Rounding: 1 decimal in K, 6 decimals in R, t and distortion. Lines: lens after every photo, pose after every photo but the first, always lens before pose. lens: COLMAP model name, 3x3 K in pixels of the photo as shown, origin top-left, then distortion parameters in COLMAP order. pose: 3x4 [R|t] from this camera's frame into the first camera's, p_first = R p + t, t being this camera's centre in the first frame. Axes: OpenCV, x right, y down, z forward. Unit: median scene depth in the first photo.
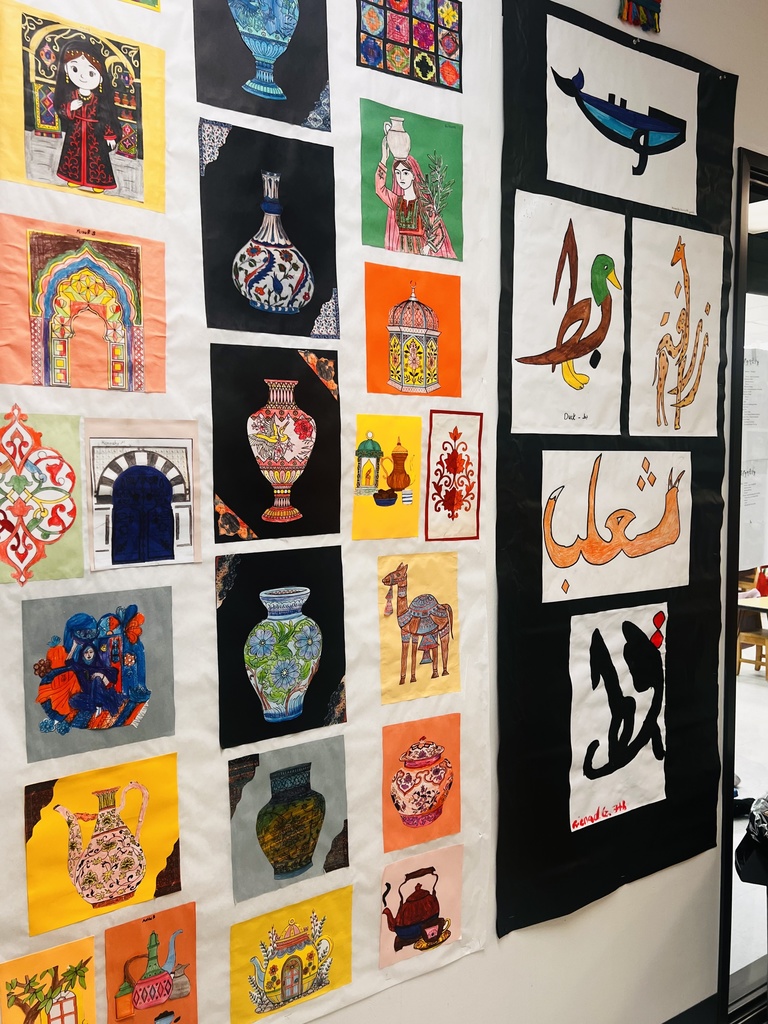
lens RADIAL K [[771.6, 0, 384.2], [0, 771.6, 511.7], [0, 0, 1]] dist [0.047845, -0.033603]
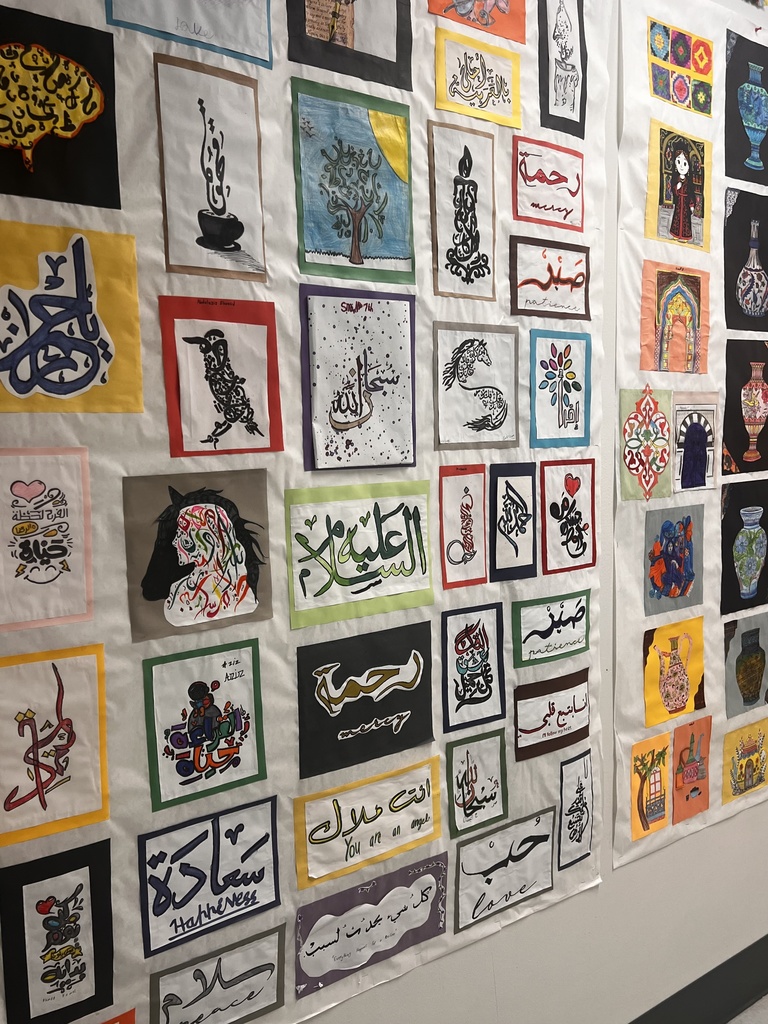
lens RADIAL K [[771.6, 0, 383.5], [0, 771.6, 514.4], [0, 0, 1]] dist [0.047845, -0.033603]
pose [[0.998912, -0.026818, 0.038154, -0.966266], [0.025632, 0.999183, 0.031245, 0.054663], [-0.038960, -0.030233, 0.998783, -0.479840]]
